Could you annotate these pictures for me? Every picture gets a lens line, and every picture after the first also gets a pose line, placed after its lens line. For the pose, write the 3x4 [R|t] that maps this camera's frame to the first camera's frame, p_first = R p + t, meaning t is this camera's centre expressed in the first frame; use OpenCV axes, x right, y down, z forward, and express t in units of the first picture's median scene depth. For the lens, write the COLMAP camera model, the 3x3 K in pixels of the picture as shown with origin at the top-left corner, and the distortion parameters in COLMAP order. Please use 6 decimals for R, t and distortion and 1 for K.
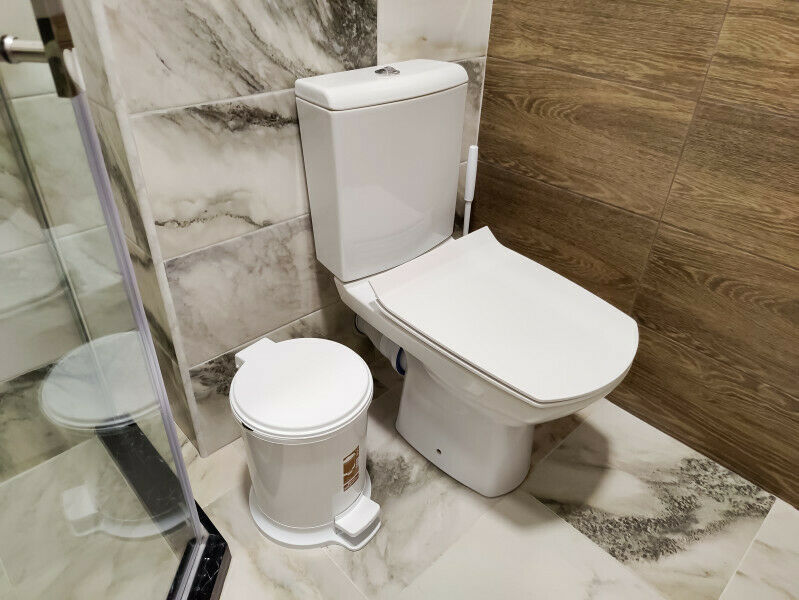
lens RADIAL K [[560.2, 0, 399.2], [0, 560.2, 298.9], [0, 0, 1]] dist [0.023451, -0.023012]
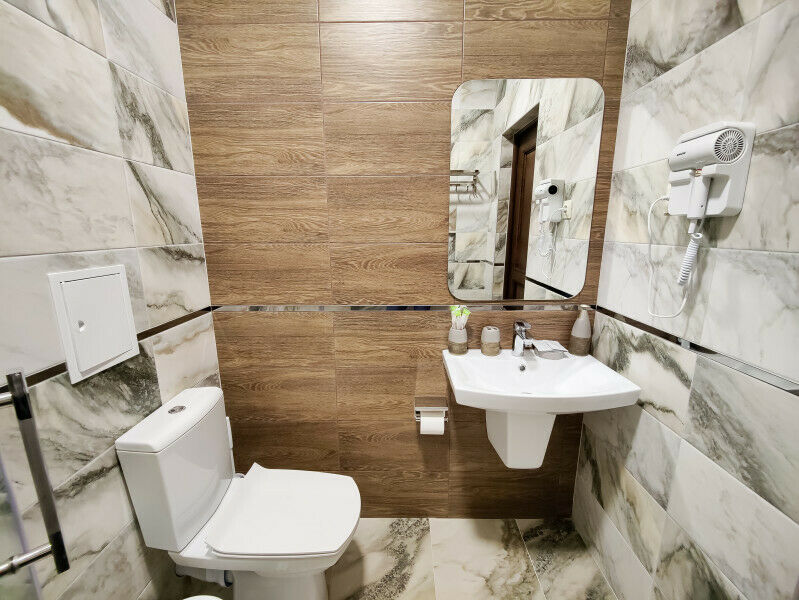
lens RADIAL K [[346.1, 0, 401.4], [0, 346.1, 303.6], [0, 0, 1]] dist [0.004383, -0.007098]
pose [[0.695298, -0.179947, 0.695830, -0.207008], [0.416443, 0.889936, -0.185980, -0.199181], [-0.585777, 0.419086, 0.693709, -0.241740]]
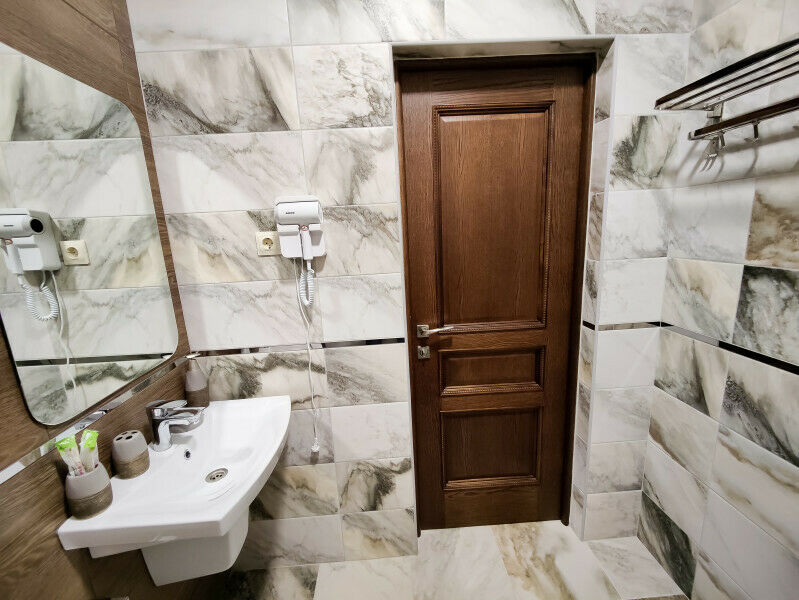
lens RADIAL K [[346.1, 0, 402.9], [0, 346.1, 302.9], [0, 0, 1]] dist [0.004383, -0.007098]
pose [[-0.763477, -0.123312, 0.633954, -0.114973], [0.380620, 0.707108, 0.595925, -0.686782], [-0.521758, 0.696271, -0.492926, 0.316839]]
